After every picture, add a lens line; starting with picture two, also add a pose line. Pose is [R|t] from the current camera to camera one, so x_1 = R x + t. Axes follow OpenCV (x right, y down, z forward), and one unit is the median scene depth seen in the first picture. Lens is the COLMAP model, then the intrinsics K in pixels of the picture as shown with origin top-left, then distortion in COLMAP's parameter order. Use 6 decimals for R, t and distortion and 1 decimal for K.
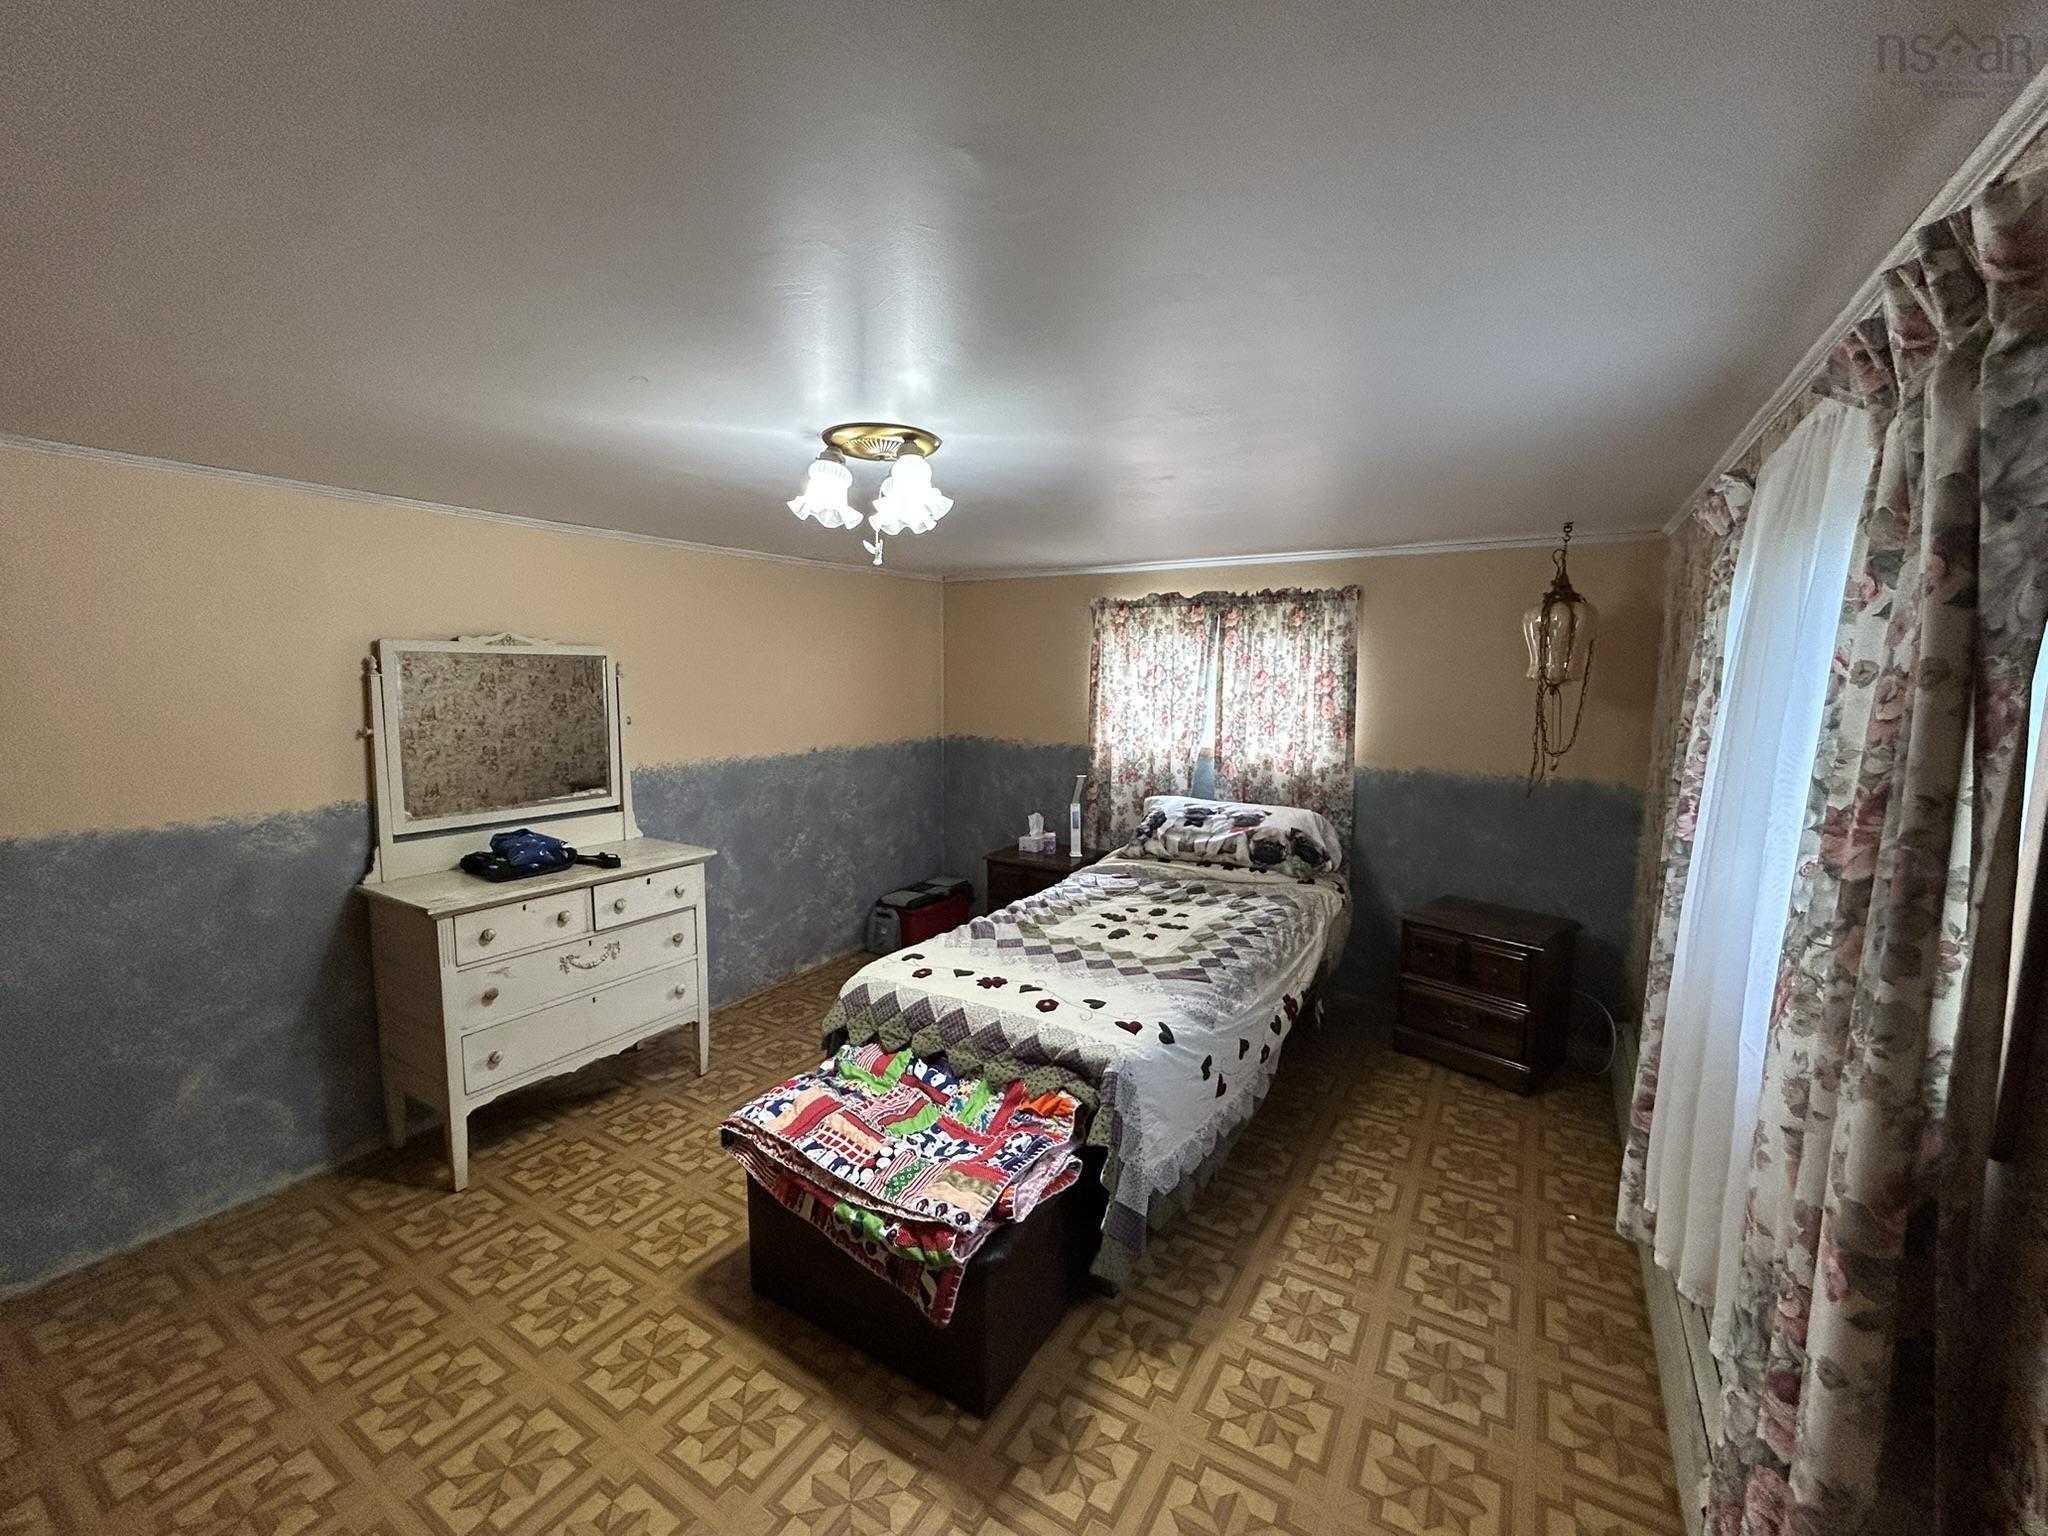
lens RADIAL K [[852.0, 0, 1018.9], [0, 852.0, 767.1], [0, 0, 1]] dist [0.000671, 0.000074]
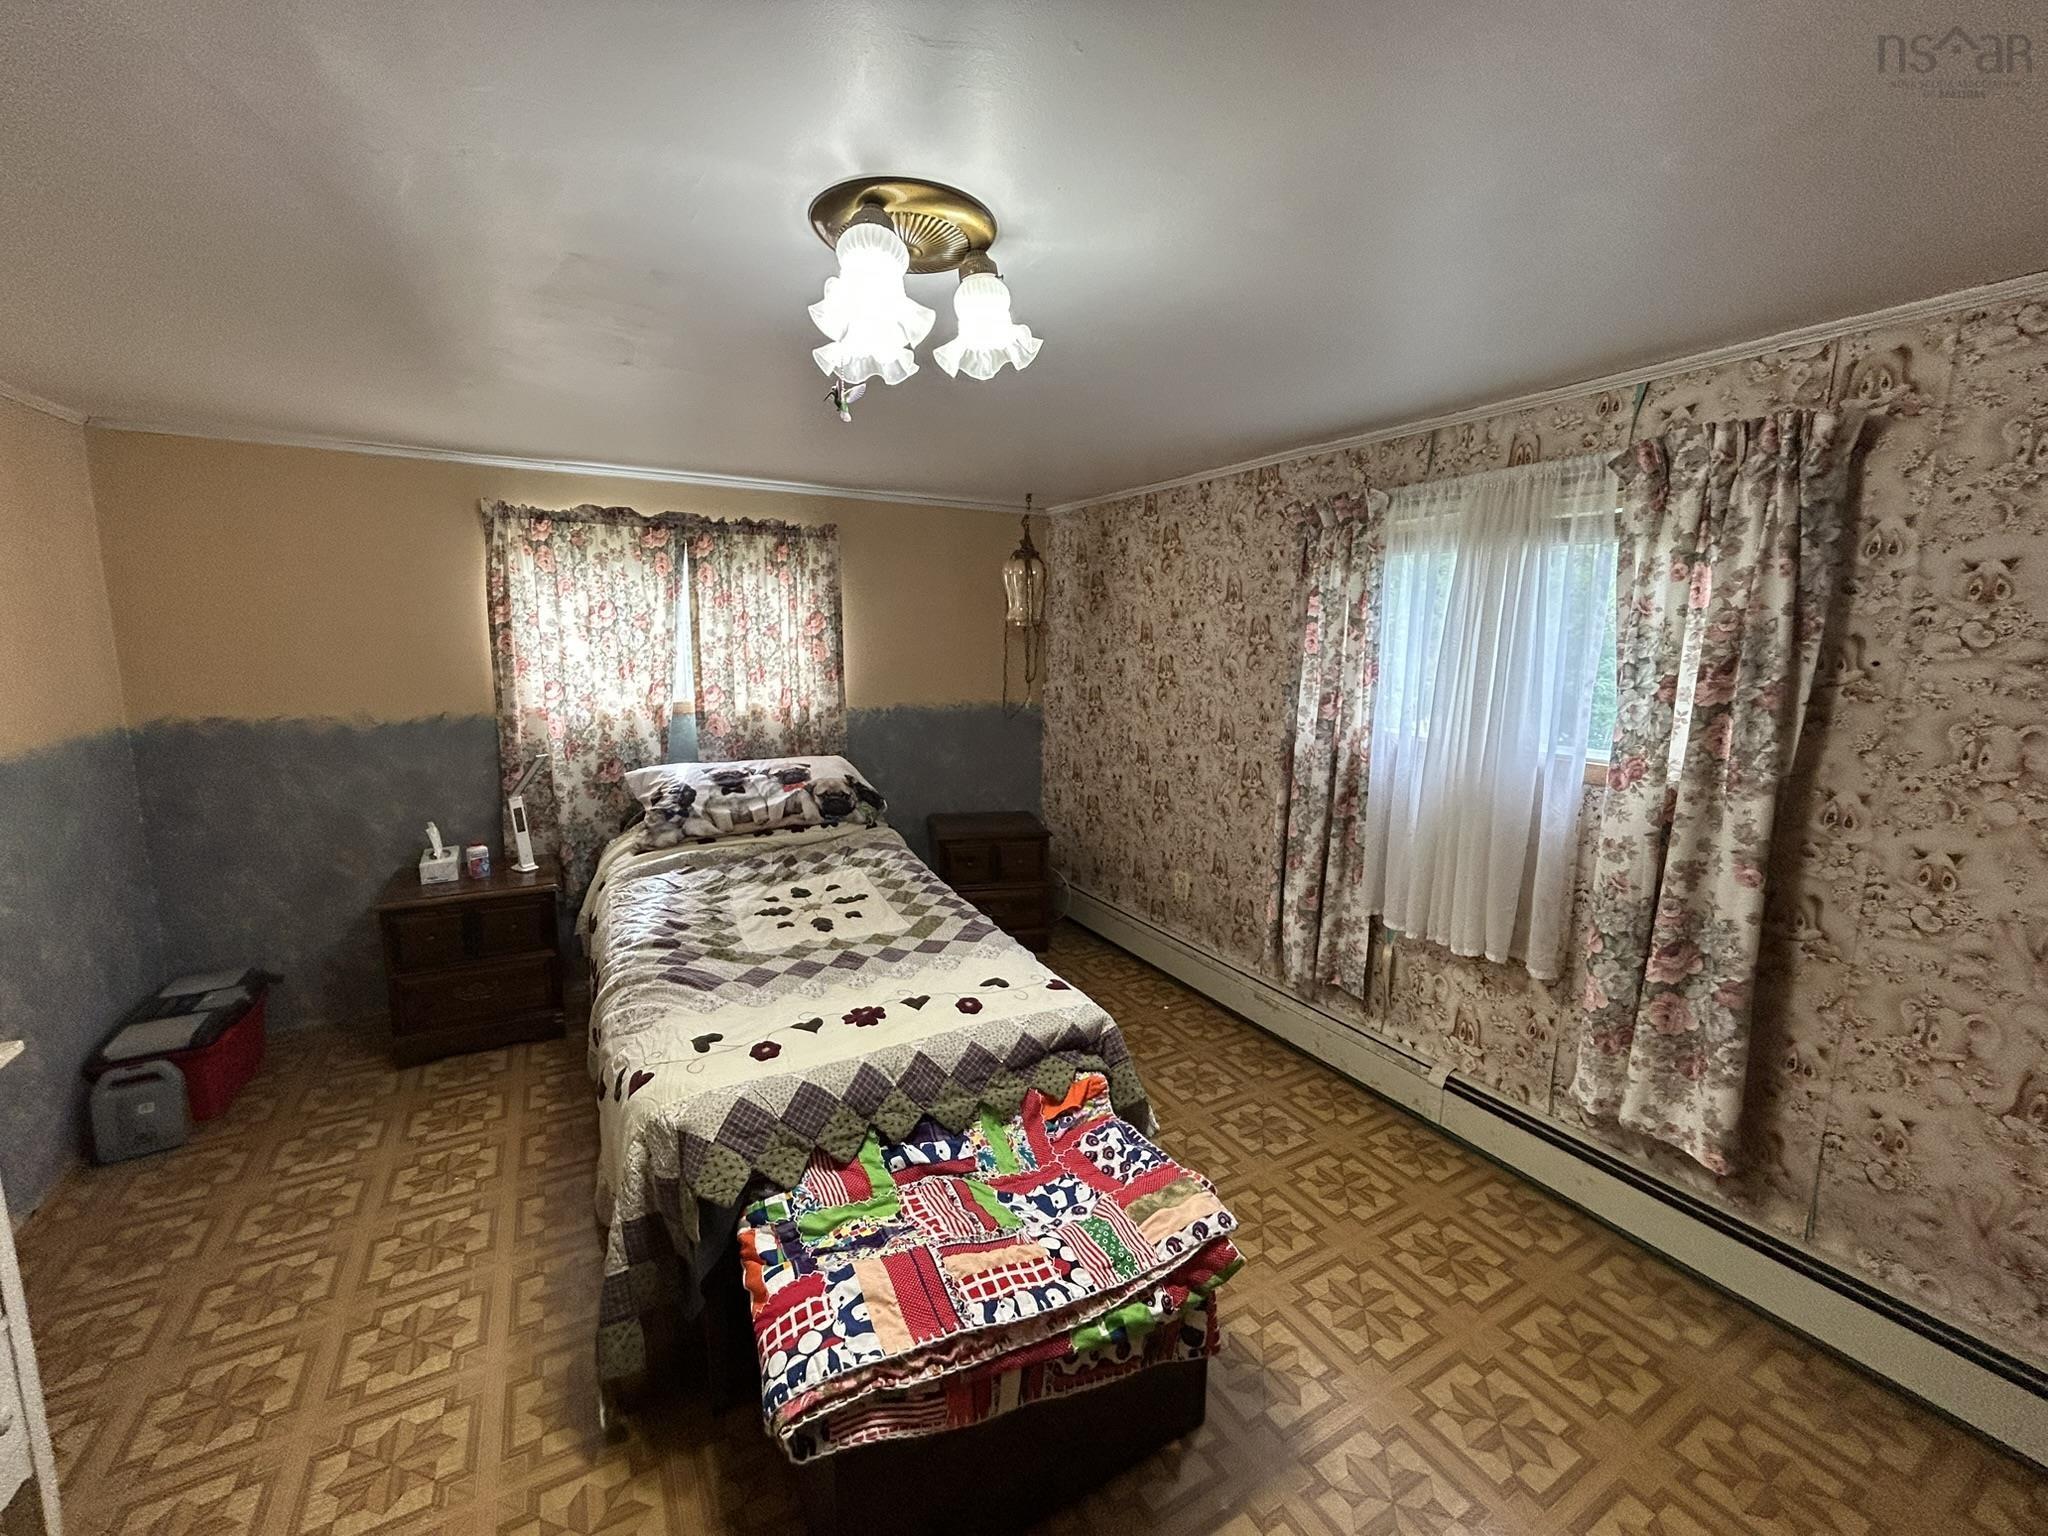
lens RADIAL K [[852.0, 0, 1018.9], [0, 852.0, 767.1], [0, 0, 1]] dist [0.000671, 0.000074]
pose [[0.466231, -0.140913, 0.873368, -0.432058], [0.089938, 0.989668, 0.111666, -0.027889], [-0.880079, 0.026487, 0.474087, 0.372346]]
